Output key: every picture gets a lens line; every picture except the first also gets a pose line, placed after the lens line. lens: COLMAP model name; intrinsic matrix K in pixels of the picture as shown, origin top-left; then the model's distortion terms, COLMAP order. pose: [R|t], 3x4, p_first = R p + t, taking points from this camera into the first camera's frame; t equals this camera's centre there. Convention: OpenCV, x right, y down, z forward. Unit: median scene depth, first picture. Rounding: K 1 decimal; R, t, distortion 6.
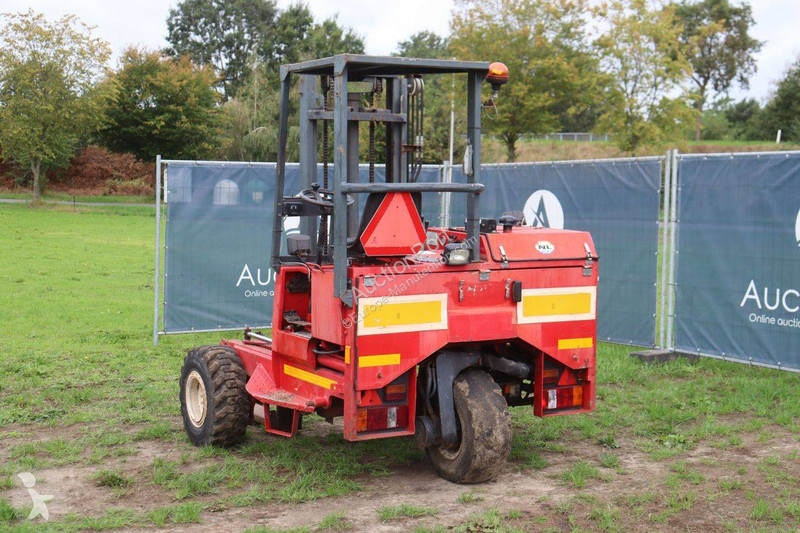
lens RADIAL K [[1151.6, 0, 400.0], [0, 1151.6, 266.5], [0, 0, 1]] dist [0.066521, -0.037005]
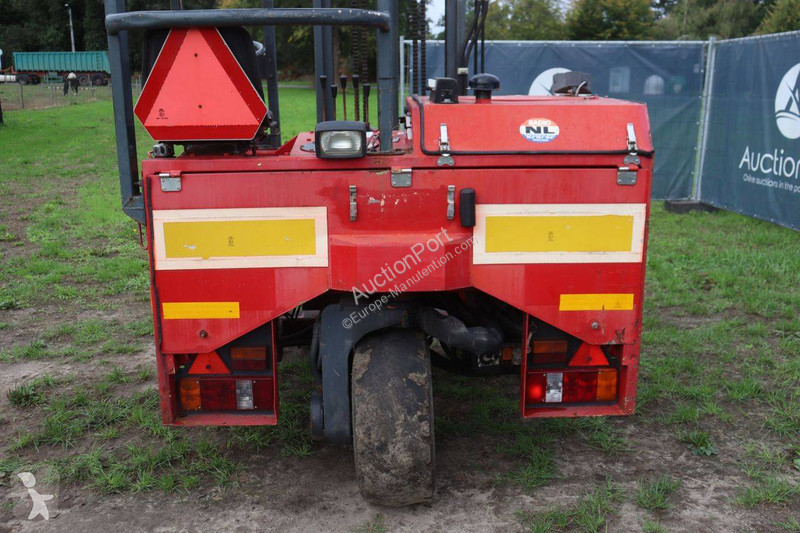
lens RADIAL K [[767.0, 0, 400.0], [0, 767.0, 266.5], [0, 0, 1]] dist [-0.105117, 0.161276]
pose [[0.883268, 0.100575, -0.457955, 0.239306], [-0.022394, 0.984657, 0.173057, -0.013955], [0.468333, -0.142600, 0.871968, 0.633668]]
